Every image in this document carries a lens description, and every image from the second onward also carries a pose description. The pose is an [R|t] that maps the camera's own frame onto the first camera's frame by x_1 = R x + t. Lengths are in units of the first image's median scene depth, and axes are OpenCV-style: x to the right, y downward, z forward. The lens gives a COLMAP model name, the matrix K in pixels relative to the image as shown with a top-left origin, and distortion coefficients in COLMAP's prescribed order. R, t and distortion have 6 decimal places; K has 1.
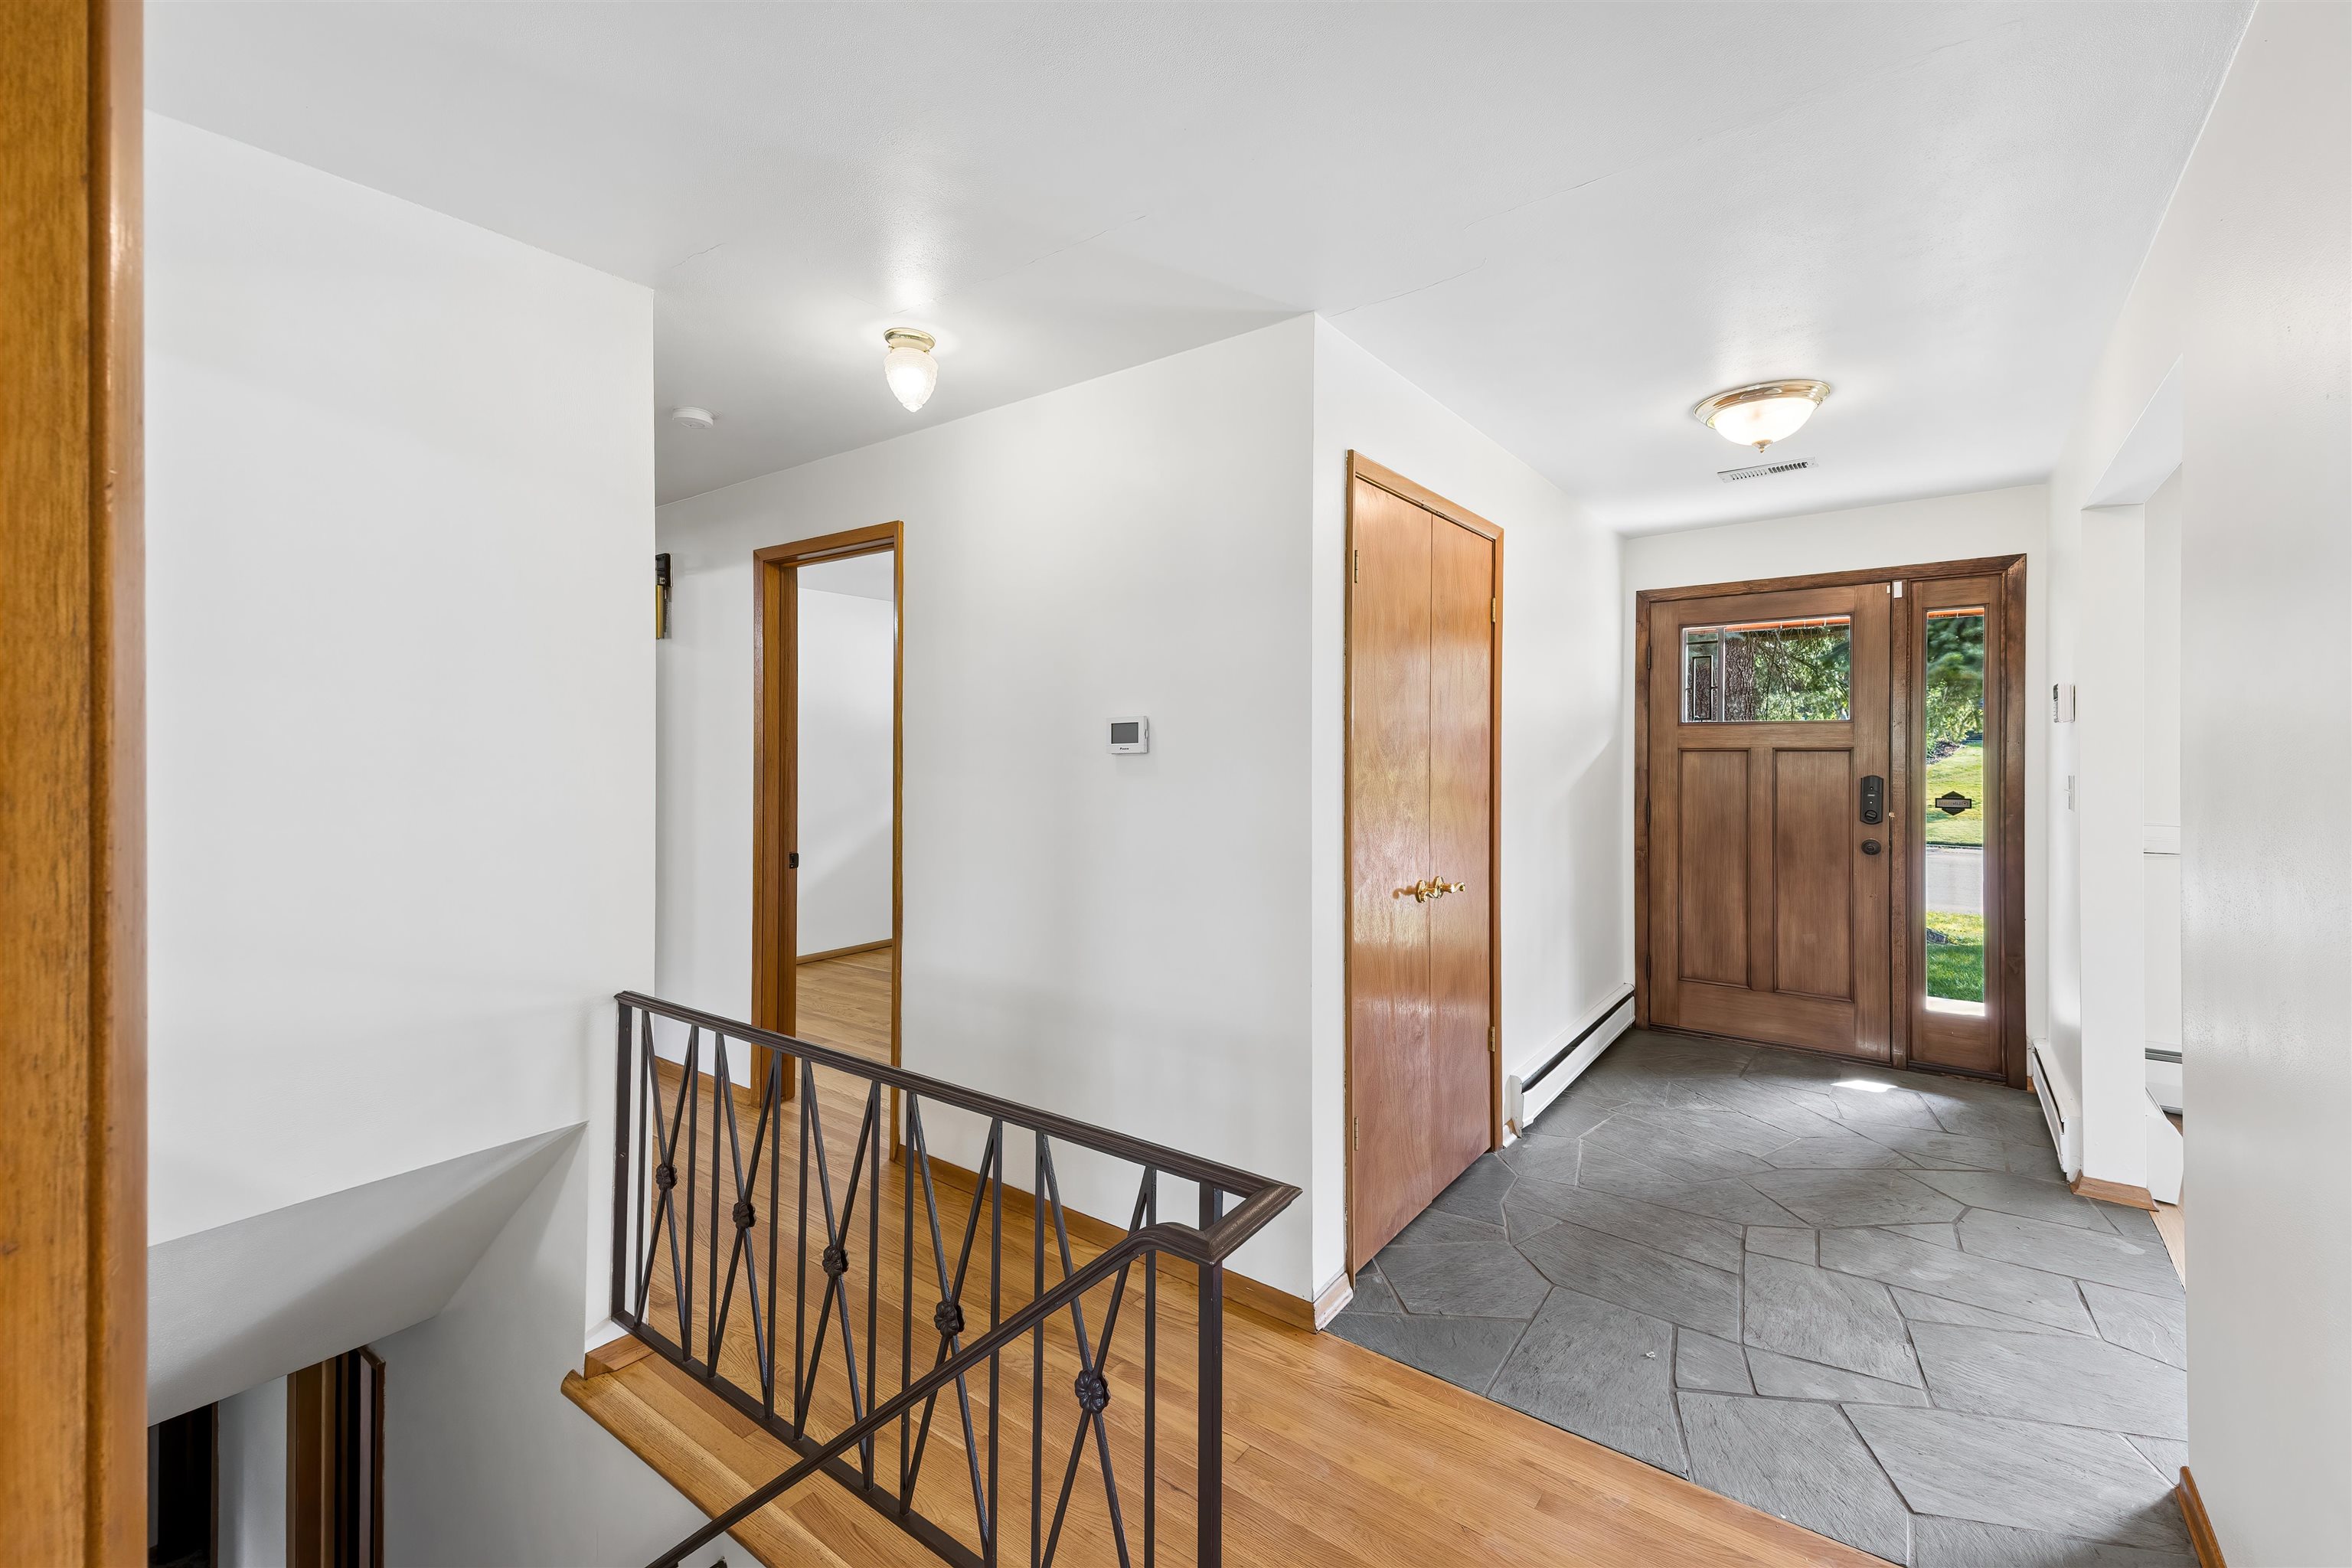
lens RADIAL K [[988.1, 0, 1181.4], [0, 988.1, 751.6], [0, 0, 1]] dist [0.046974, 0.000127]
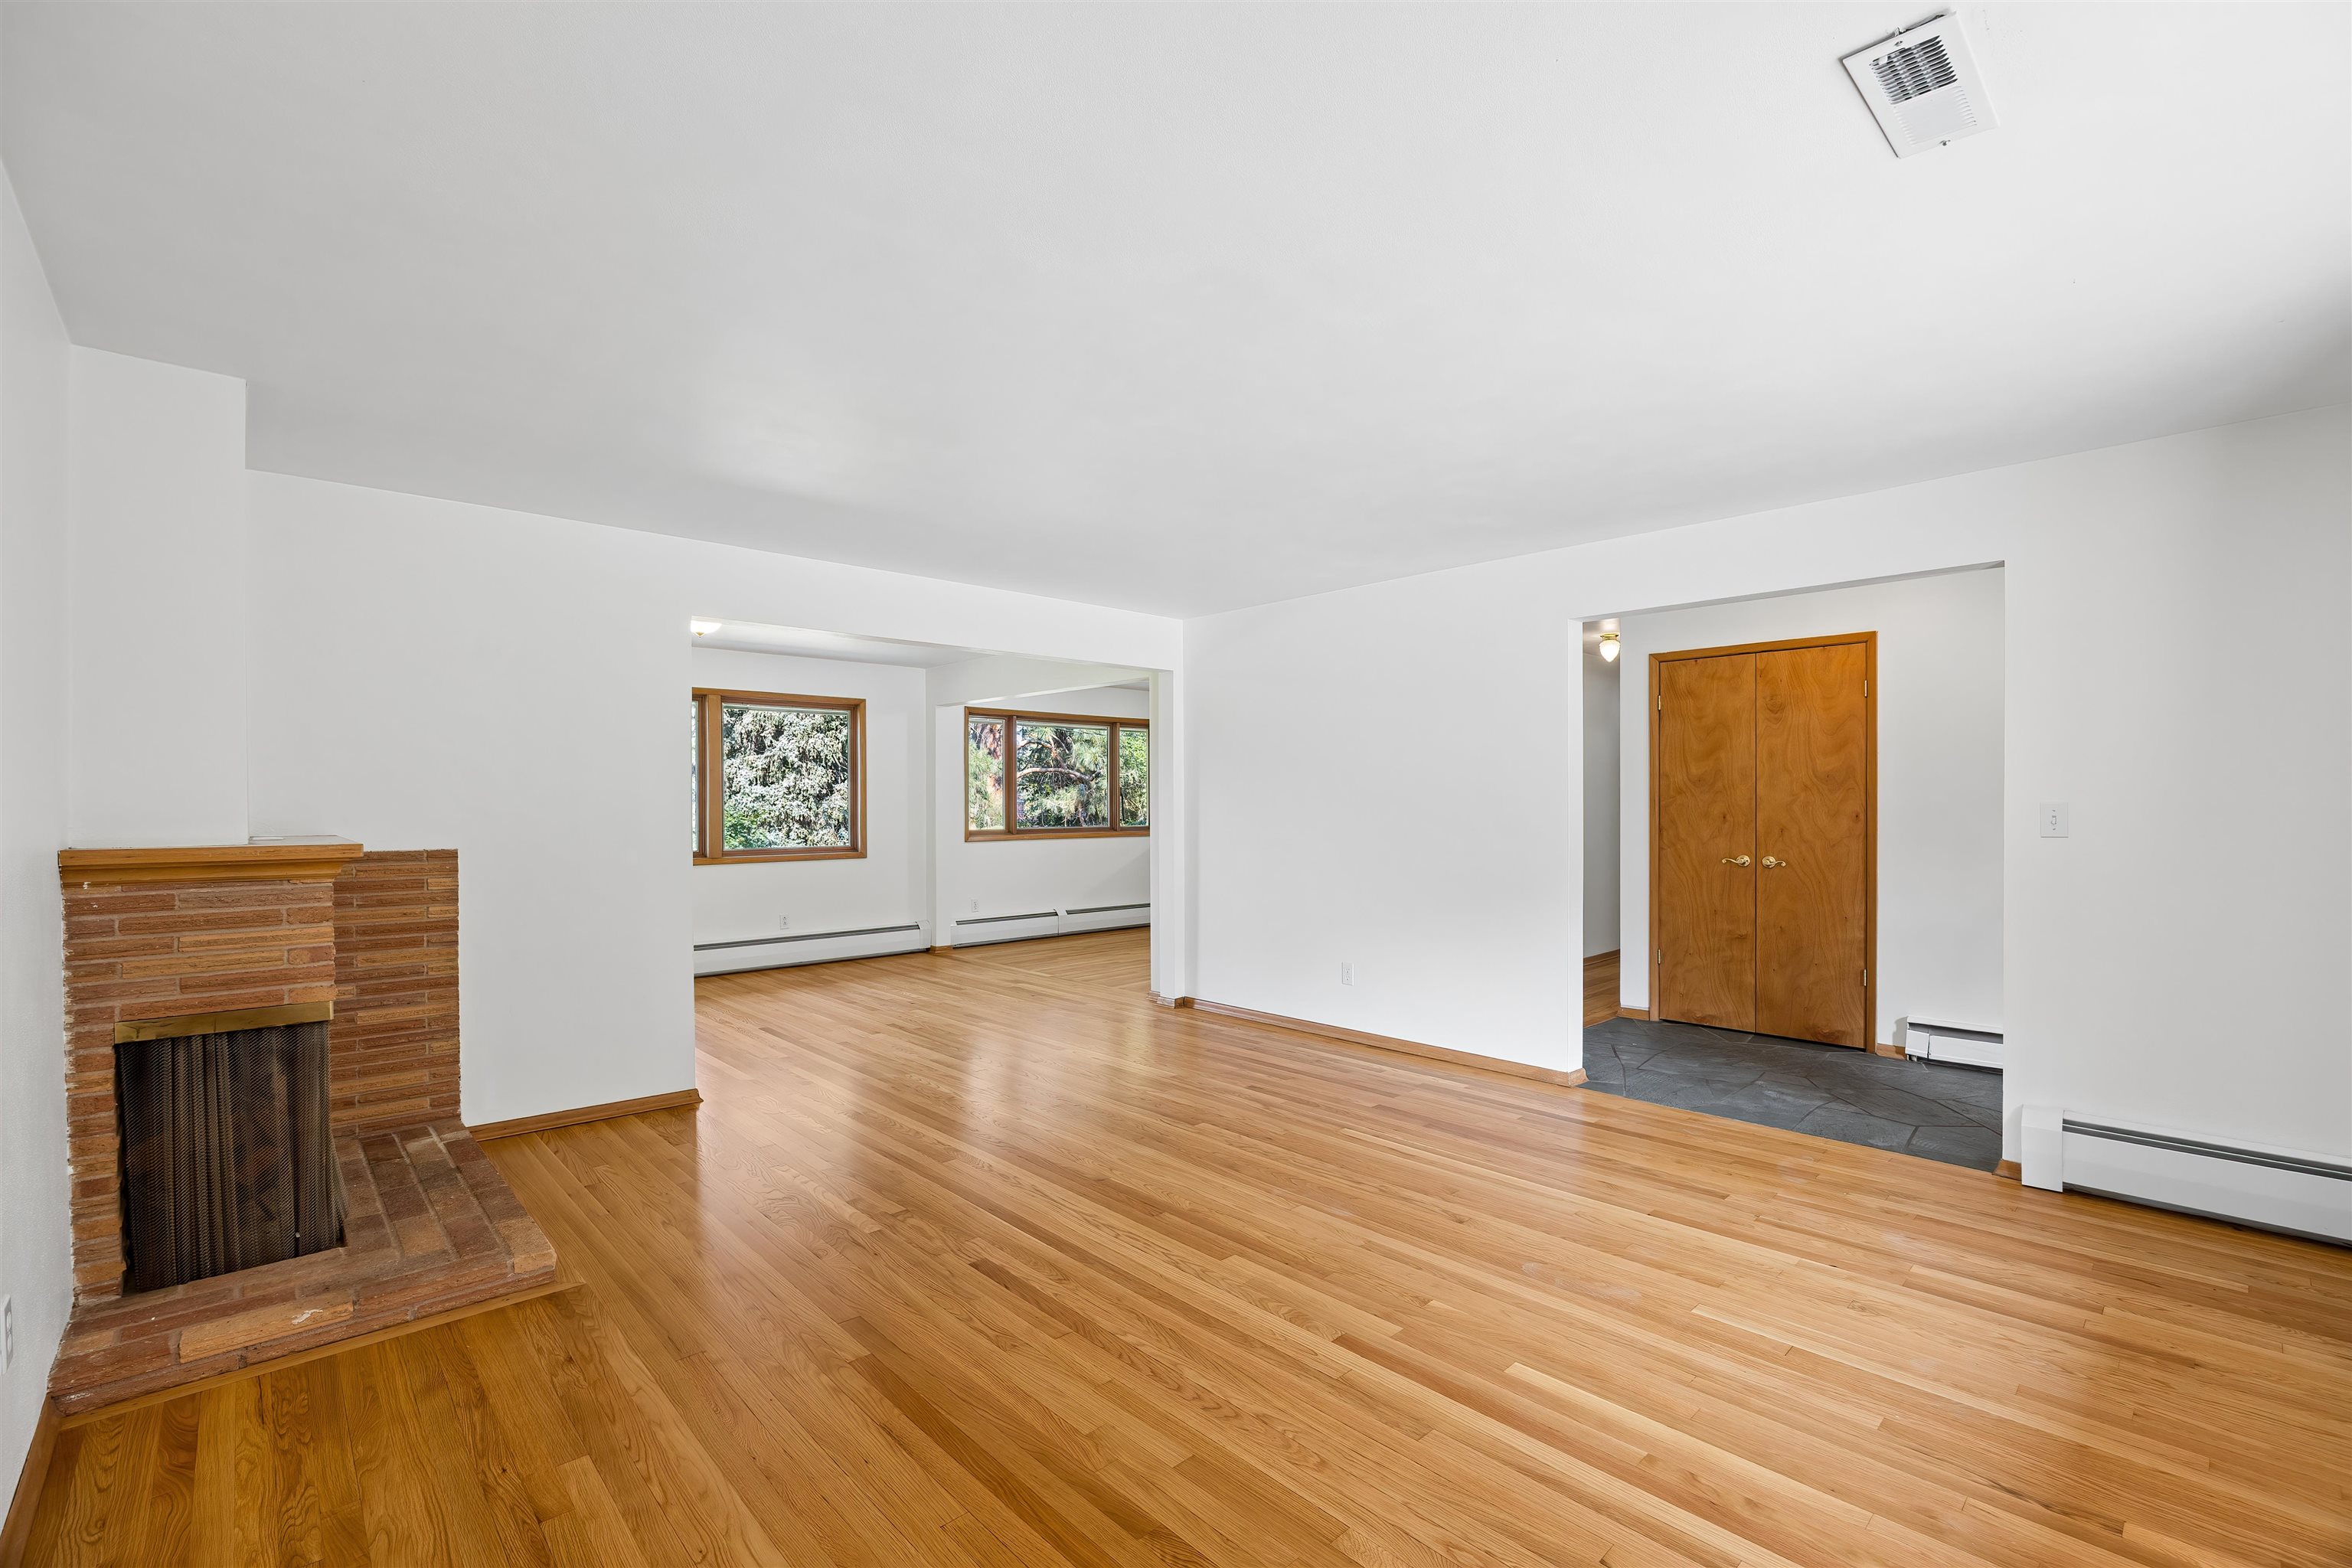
lens RADIAL K [[1012.4, 0, 1186.5], [0, 1012.4, 806.3], [0, 0, 1]] dist [0.000212, -0.002776]
pose [[-0.179083, 0.006281, -0.983814, 1.485262], [-0.000929, 0.999978, 0.006554, 0.018869], [0.983834, 0.002088, -0.179073, 0.209580]]
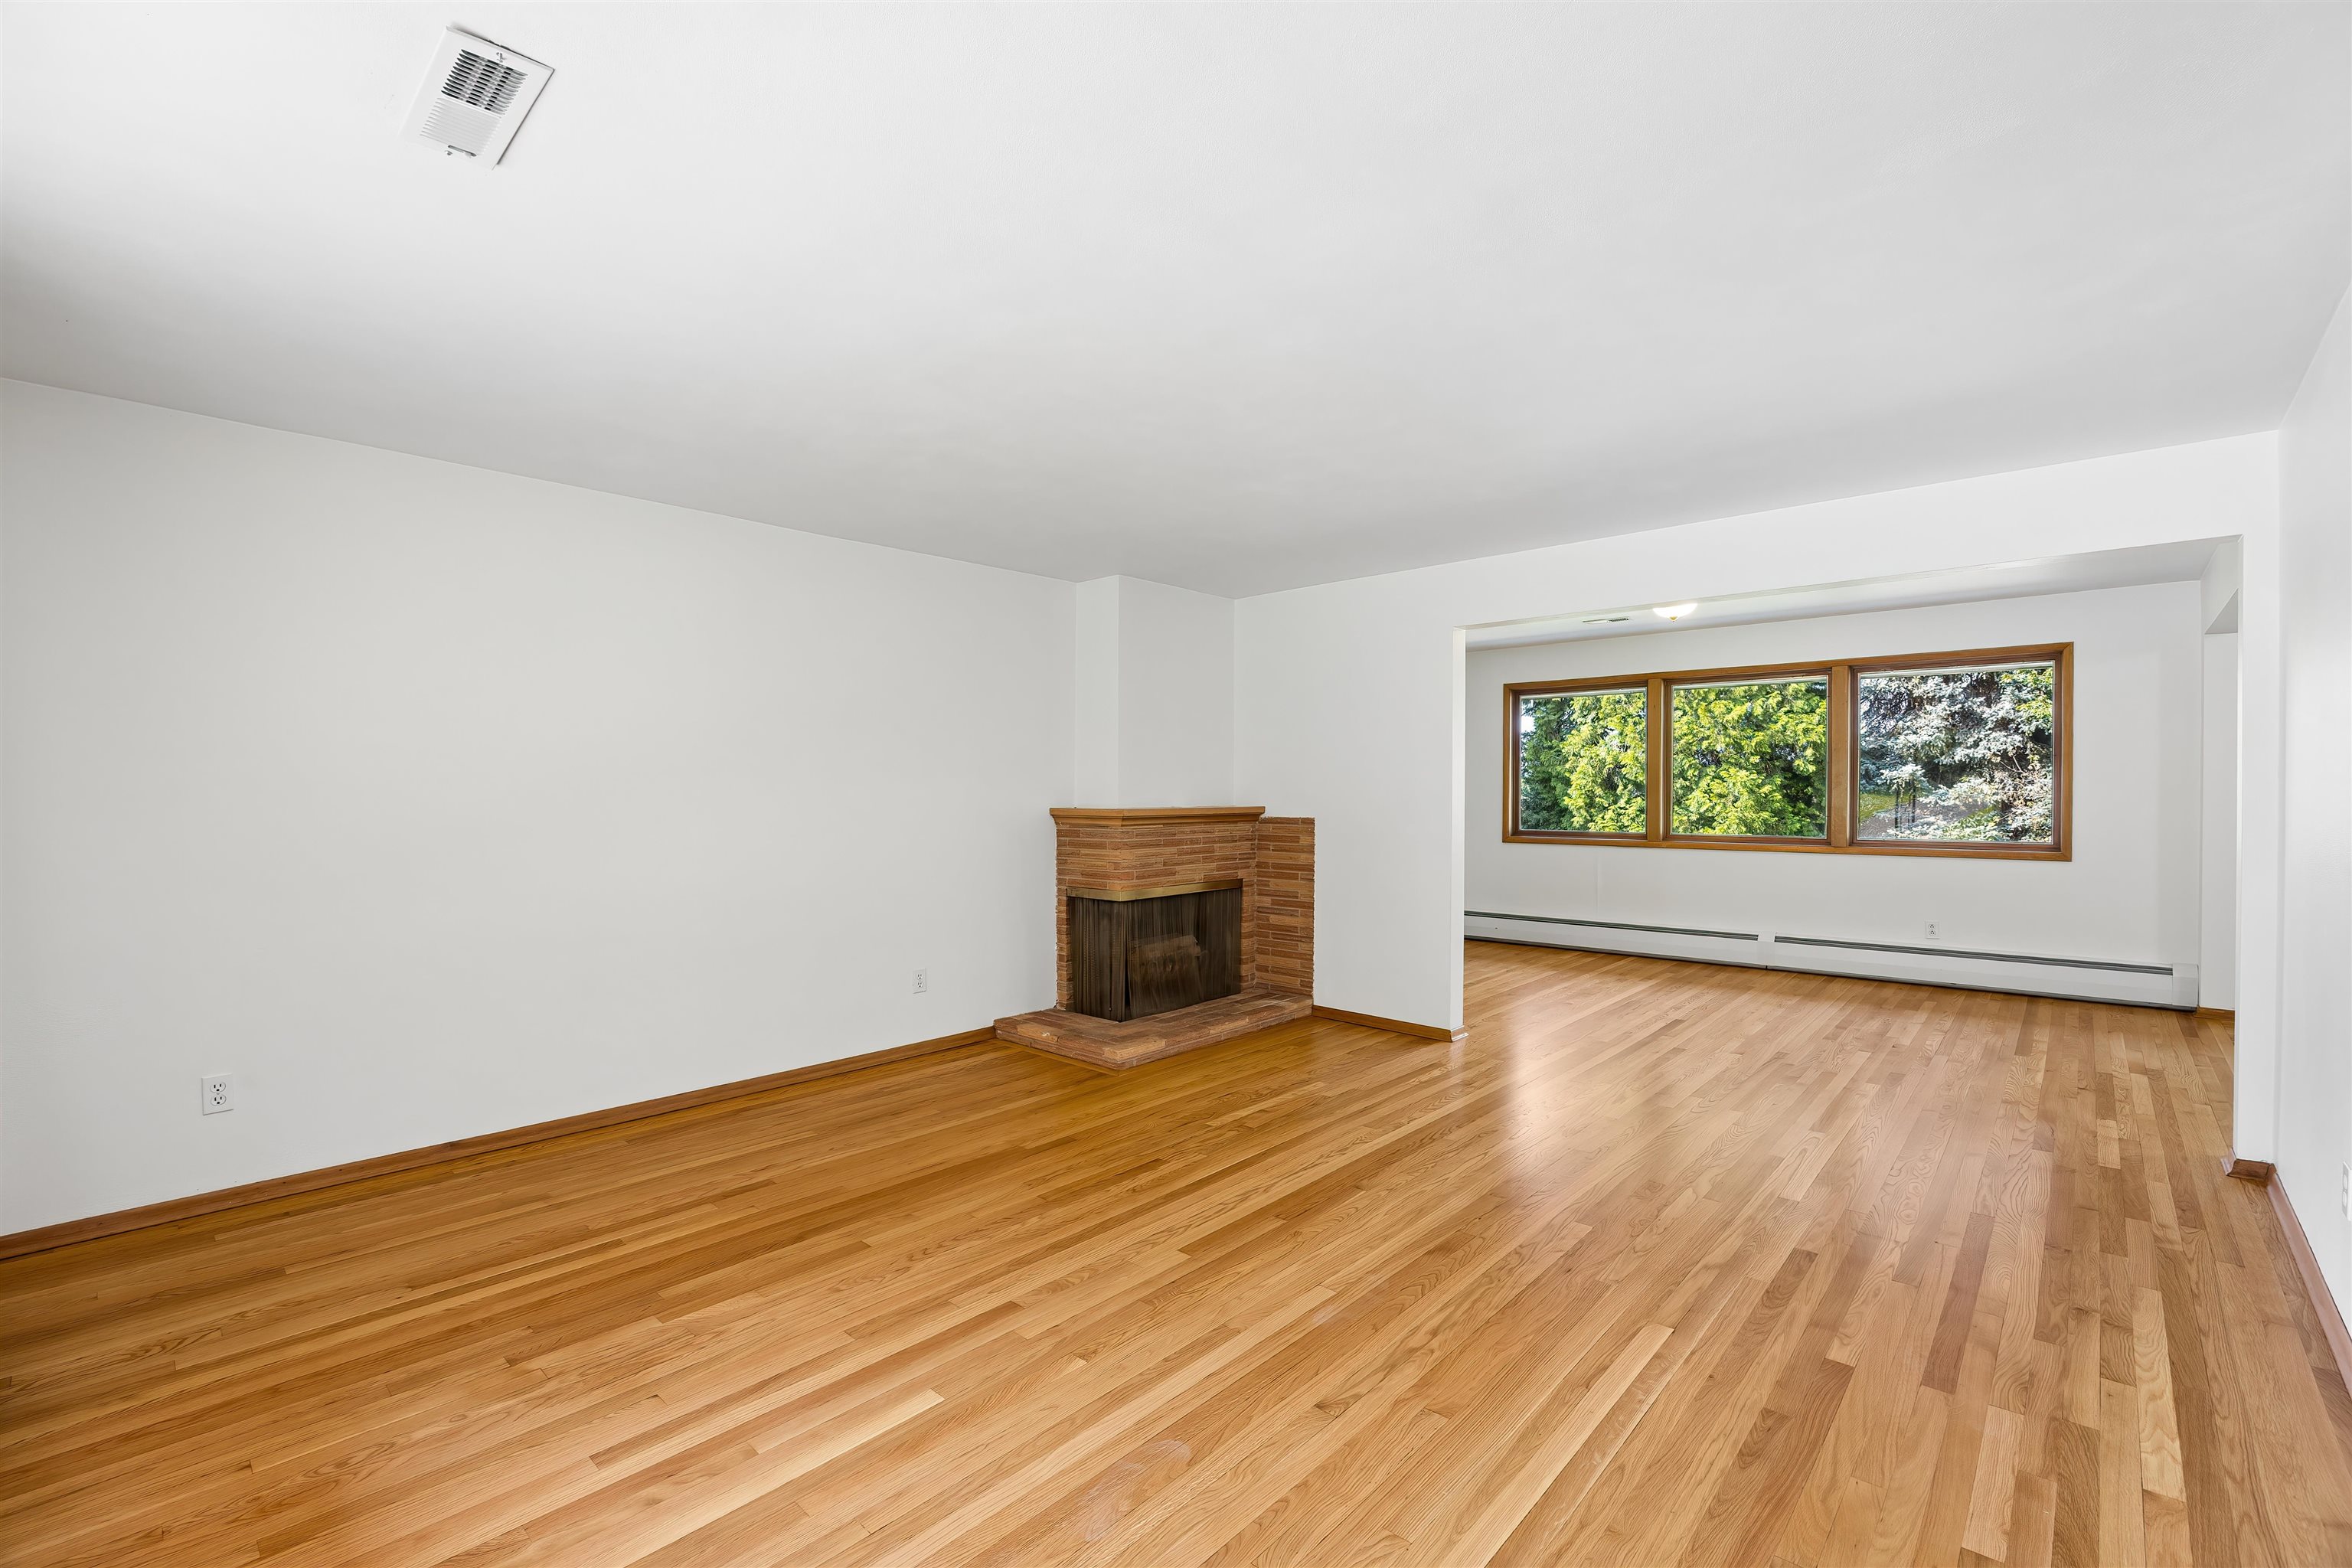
lens RADIAL K [[1012.4, 0, 1196.2], [0, 1012.4, 791.3], [0, 0, 1]] dist [0.000212, -0.002776]
pose [[-0.996303, 0.003502, 0.085837, 0.803959], [0.004188, 0.999961, 0.007810, 0.016681], [-0.085806, 0.008140, -0.996279, 0.734268]]
